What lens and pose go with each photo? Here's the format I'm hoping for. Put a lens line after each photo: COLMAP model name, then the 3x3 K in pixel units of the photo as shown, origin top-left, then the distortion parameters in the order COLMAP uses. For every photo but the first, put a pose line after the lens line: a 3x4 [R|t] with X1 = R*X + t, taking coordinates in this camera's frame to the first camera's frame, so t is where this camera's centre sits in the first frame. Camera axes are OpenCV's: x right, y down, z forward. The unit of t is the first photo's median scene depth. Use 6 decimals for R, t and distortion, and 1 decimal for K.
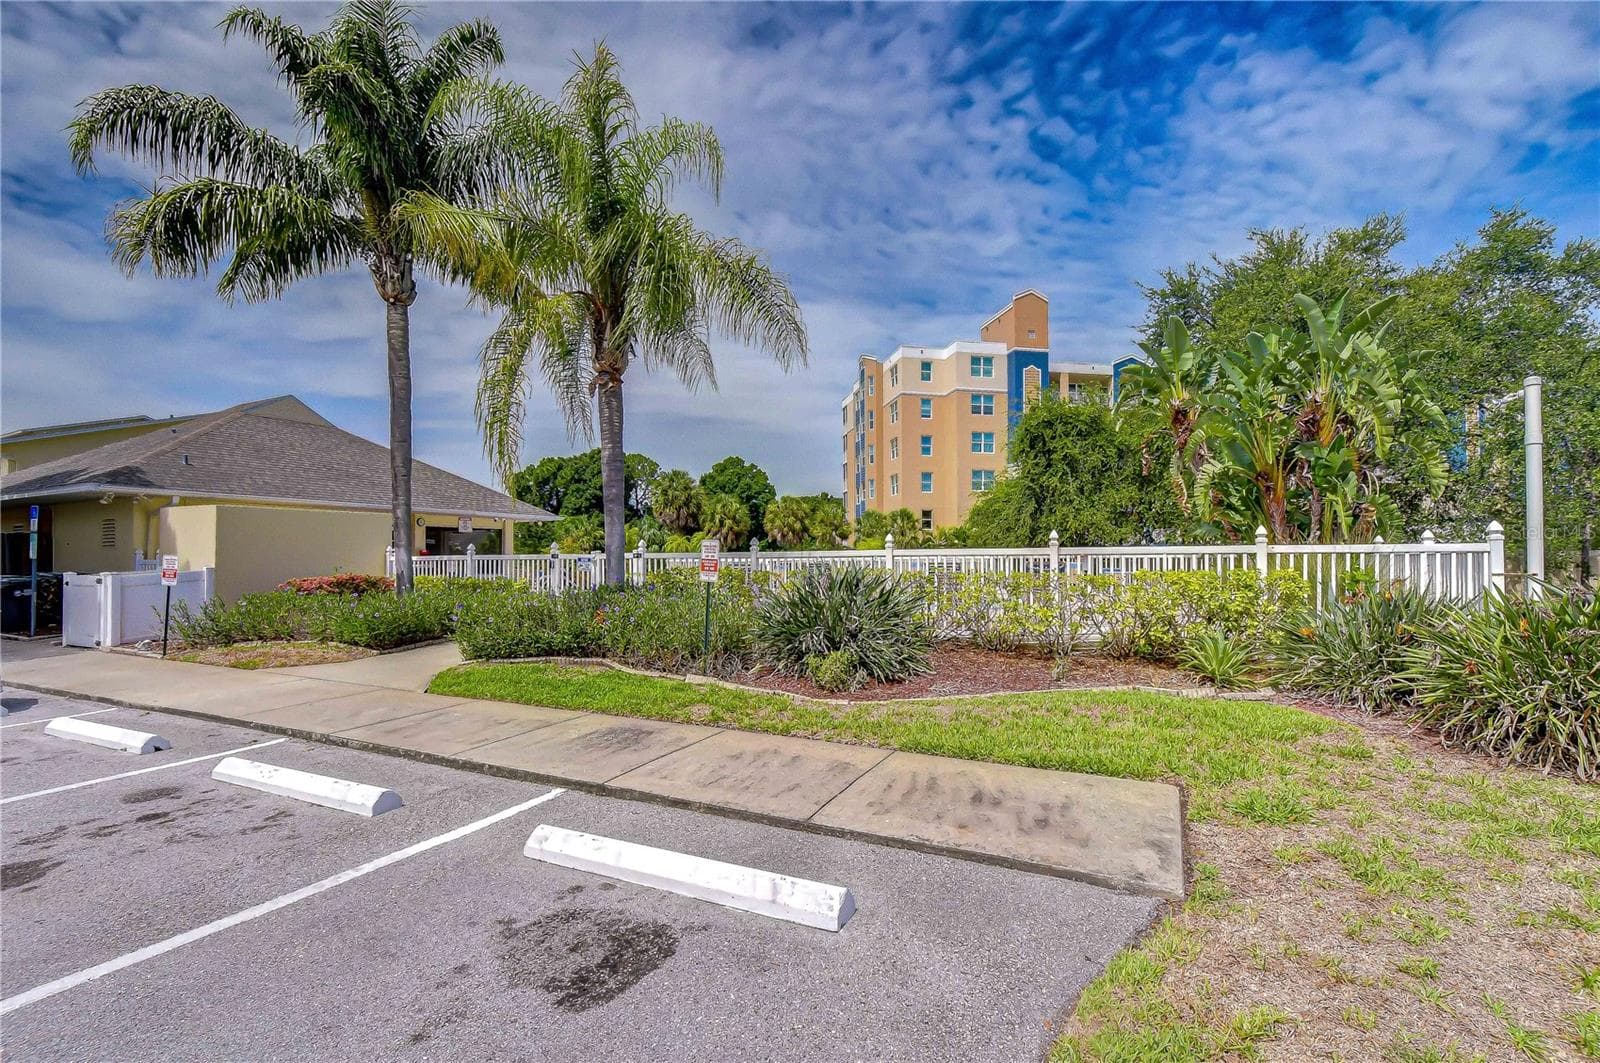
lens RADIAL K [[710.6, 0, 790.5], [0, 710.6, 546.1], [0, 0, 1]] dist [0.003026, -0.004894]
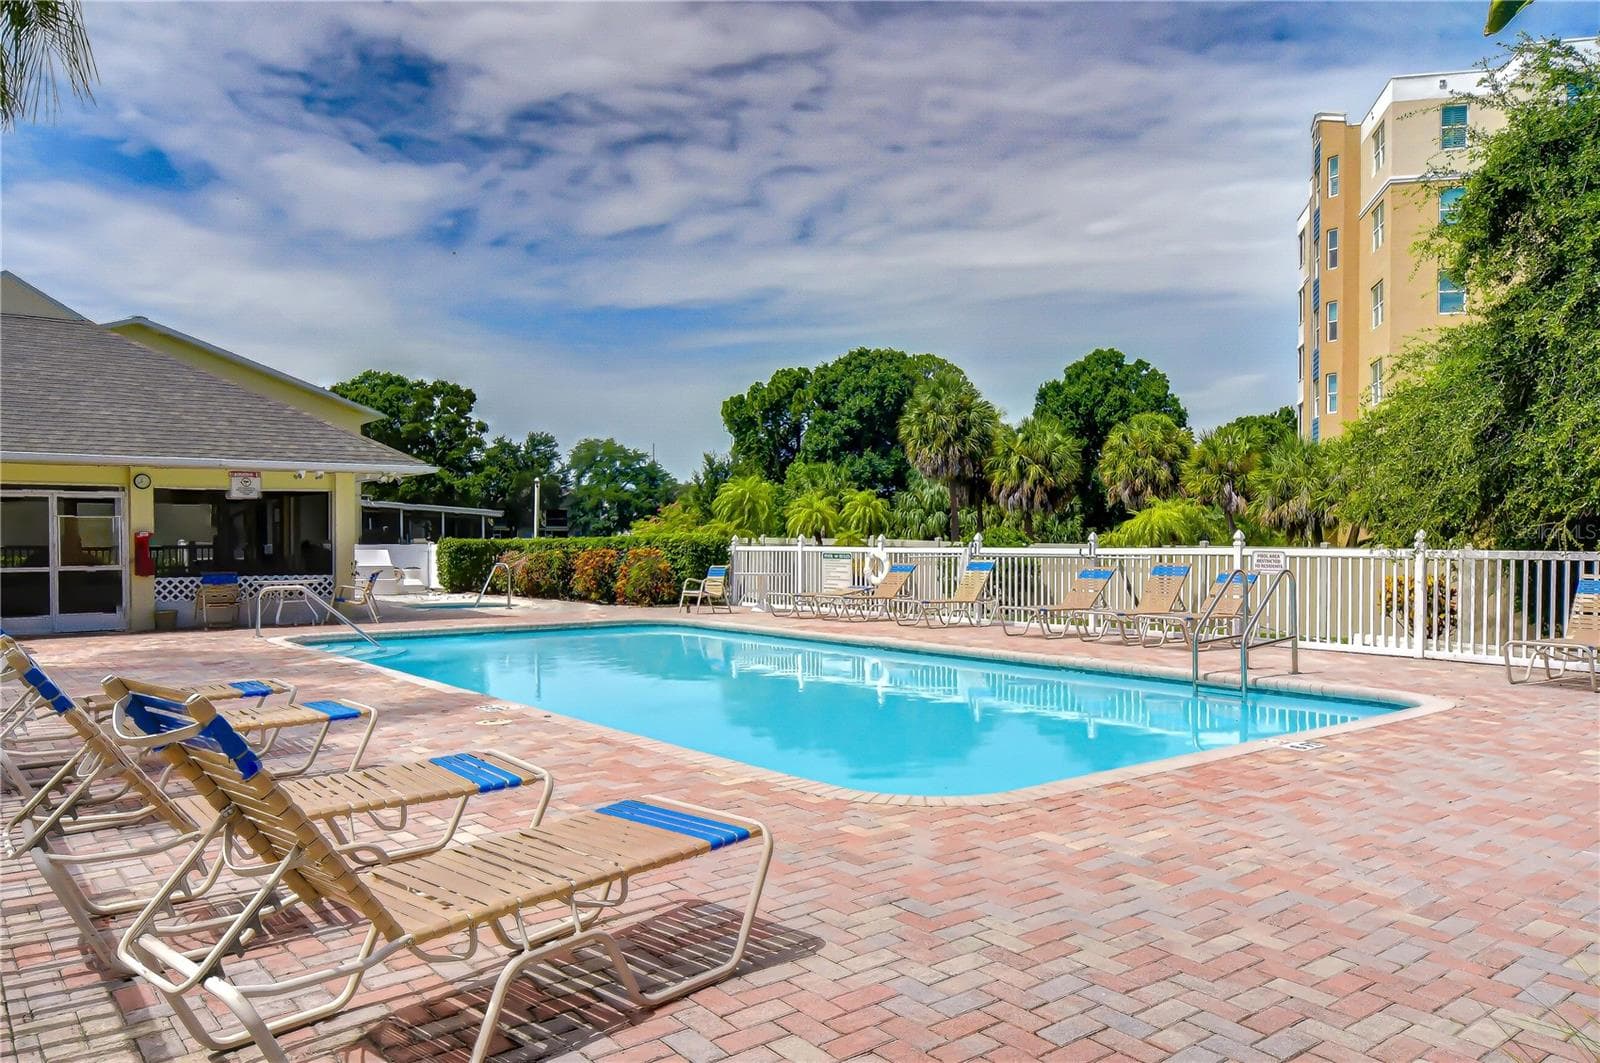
lens RADIAL K [[1144.2, 0, 775.7], [0, 1144.2, 533.3], [0, 0, 1]] dist [0.001871, -0.001922]
pose [[0.905628, 0.003869, -0.424055, 0.103378], [0.004607, 0.999810, 0.018960, -0.002969], [0.424047, -0.019125, 0.905438, 0.145901]]
